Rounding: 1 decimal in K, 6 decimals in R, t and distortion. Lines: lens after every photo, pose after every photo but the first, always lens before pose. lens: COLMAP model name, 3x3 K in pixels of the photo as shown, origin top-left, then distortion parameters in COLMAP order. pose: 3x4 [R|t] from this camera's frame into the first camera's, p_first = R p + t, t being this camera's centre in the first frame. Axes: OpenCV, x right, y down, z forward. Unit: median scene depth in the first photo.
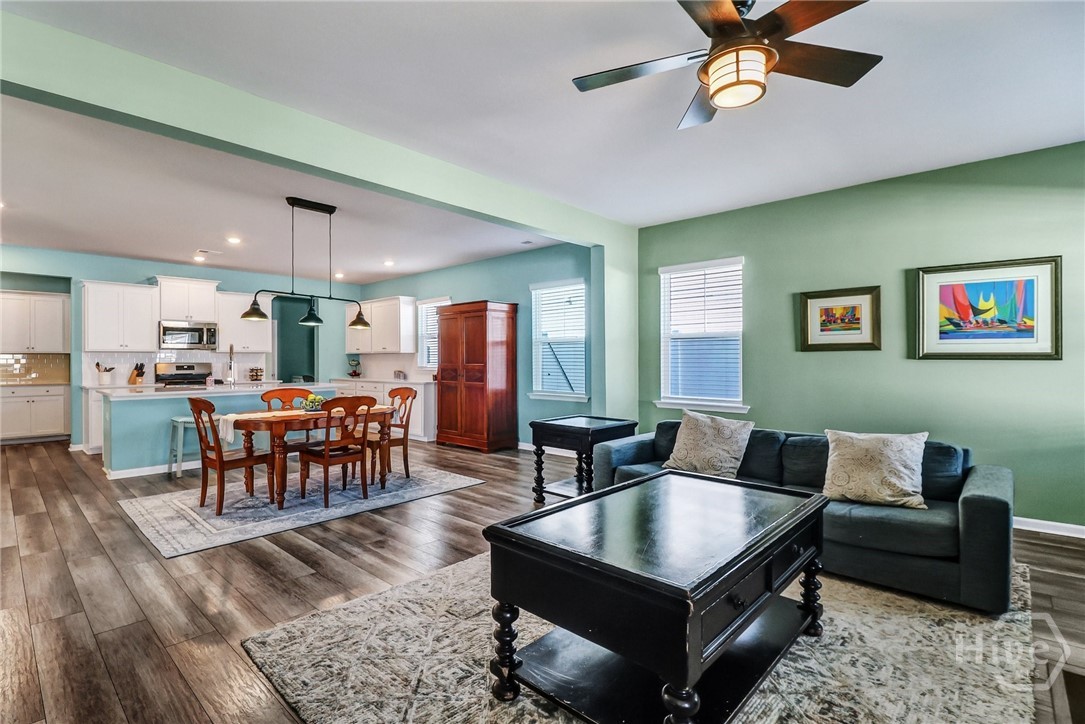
lens RADIAL K [[508.5, 0, 526.1], [0, 508.5, 360.8], [0, 0, 1]] dist [-0.030146, 0.000048]
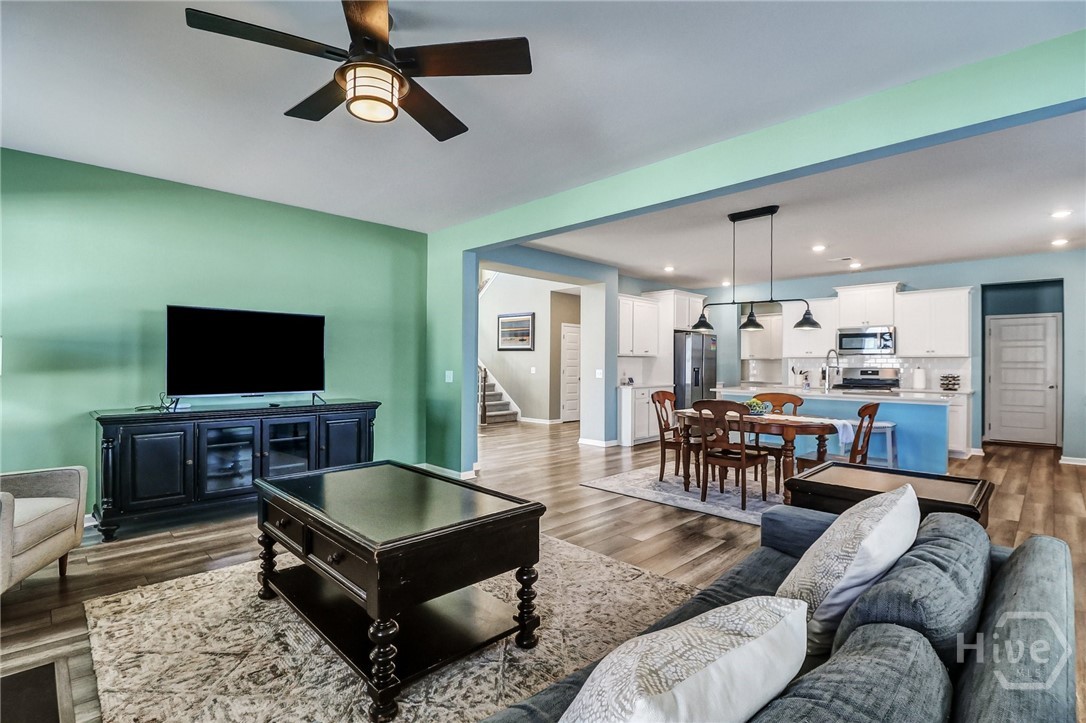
lens RADIAL K [[514.5, 0, 522.9], [0, 514.5, 359.9], [0, 0, 1]] dist [0.002680, -0.019497]
pose [[-0.051619, -0.002965, -0.998662, 0.723020], [-0.010276, 0.999944, -0.002438, -0.004517], [0.998614, 0.010136, -0.051647, 0.669714]]
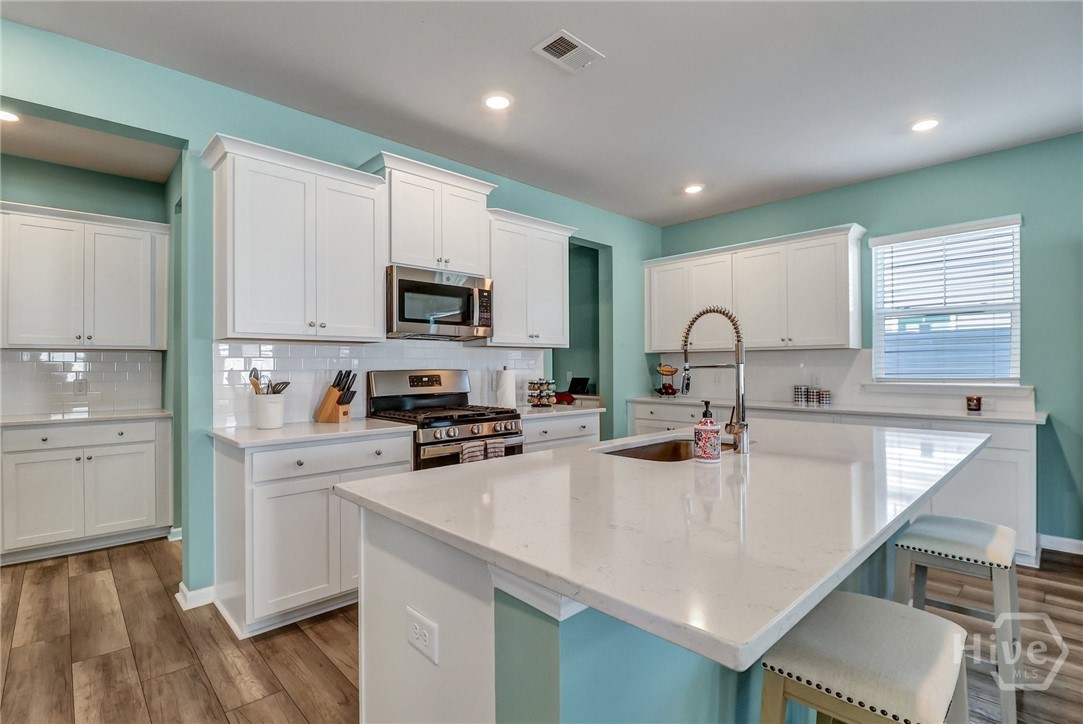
lens RADIAL K [[502.1, 0, 478.4], [0, 502.1, 353.1], [0, 0, 1]] dist [0.001347, 0.000098]
pose [[0.993261, 0.002074, -0.115878, -1.092419], [-0.004227, 0.999823, -0.018336, -0.004370], [0.115820, 0.018702, 0.993094, 1.078048]]
